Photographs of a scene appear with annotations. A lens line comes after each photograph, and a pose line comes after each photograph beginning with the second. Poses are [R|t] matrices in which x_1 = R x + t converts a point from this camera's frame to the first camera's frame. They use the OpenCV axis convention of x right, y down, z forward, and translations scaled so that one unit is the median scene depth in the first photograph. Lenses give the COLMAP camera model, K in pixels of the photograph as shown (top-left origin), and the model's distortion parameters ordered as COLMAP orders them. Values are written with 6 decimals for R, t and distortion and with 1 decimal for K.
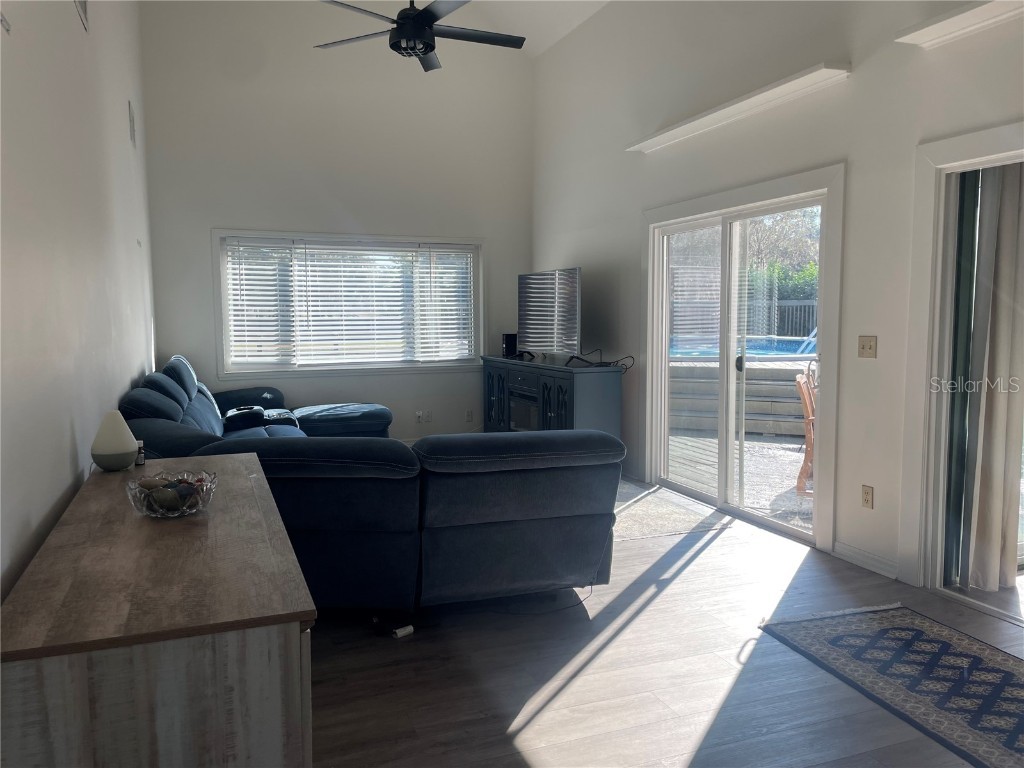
lens RADIAL K [[774.6, 0, 508.7], [0, 774.6, 381.5], [0, 0, 1]] dist [0.063302, -0.060043]
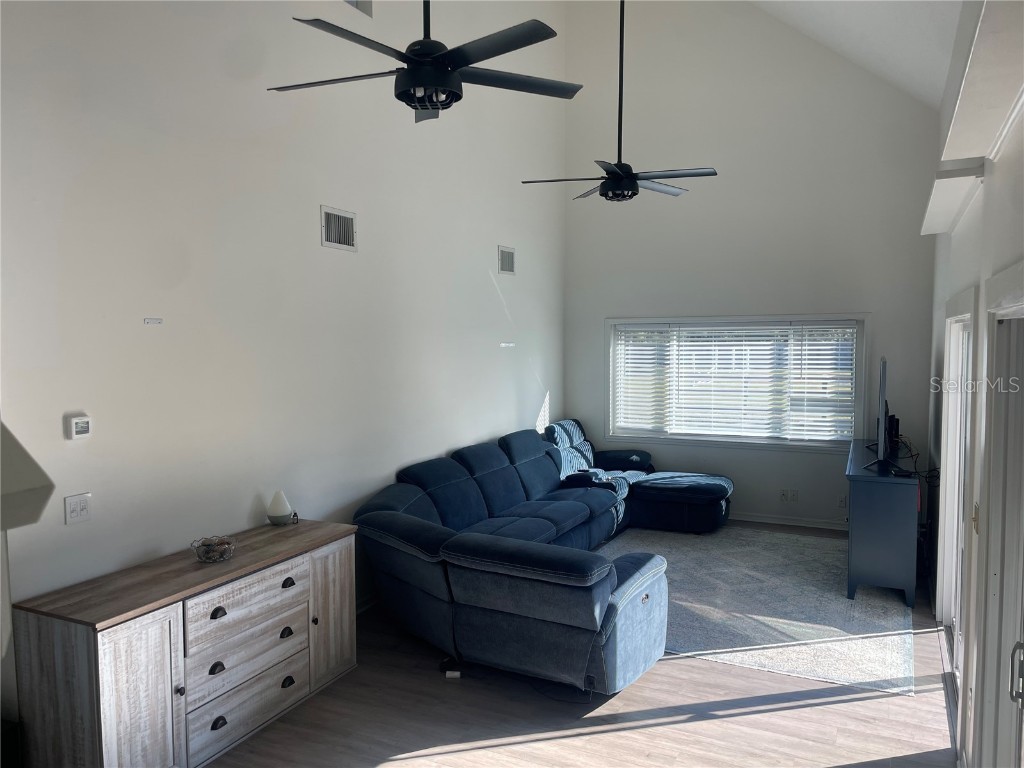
lens RADIAL K [[774.6, 0, 510.6], [0, 774.6, 385.6], [0, 0, 1]] dist [0.063302, -0.060043]
pose [[0.682802, 0.048490, -0.728992, 0.738430], [-0.061185, 0.998085, 0.009081, -0.162982], [0.728037, 0.038403, 0.684461, 0.104086]]
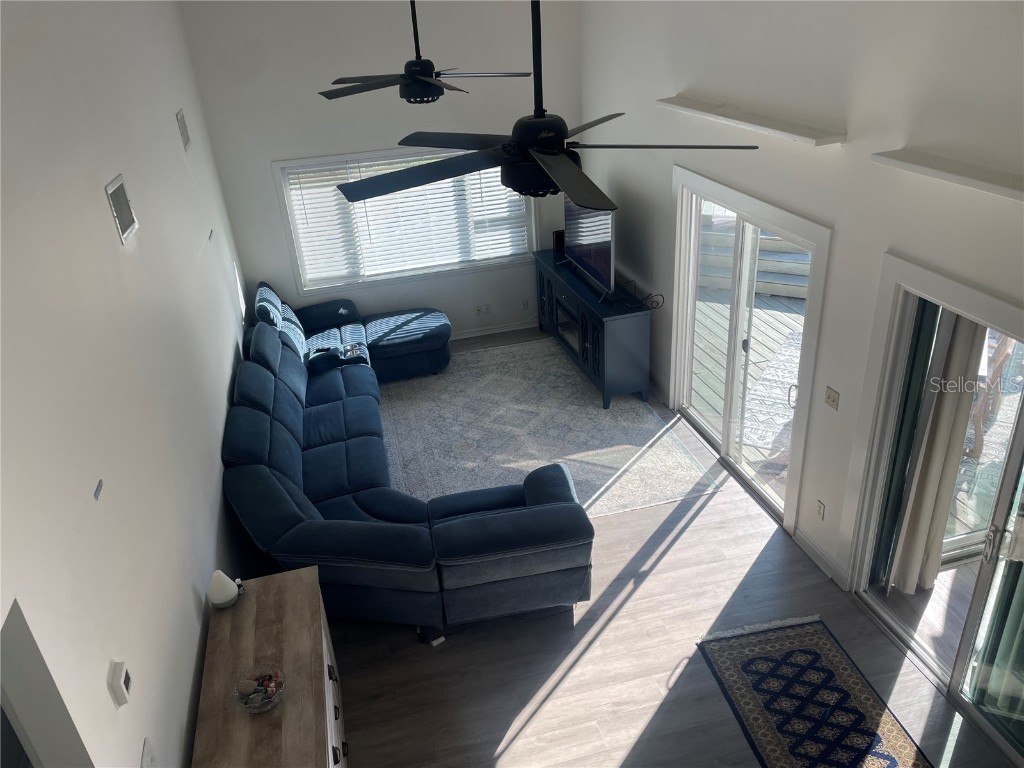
lens RADIAL K [[774.6, 0, 505.9], [0, 774.6, 389.3], [0, 0, 1]] dist [0.063302, -0.060043]
pose [[0.990113, 0.002406, -0.140248, 0.155013], [0.051155, 0.924798, 0.377004, -0.526286], [0.130608, -0.380451, 0.915532, -0.095951]]
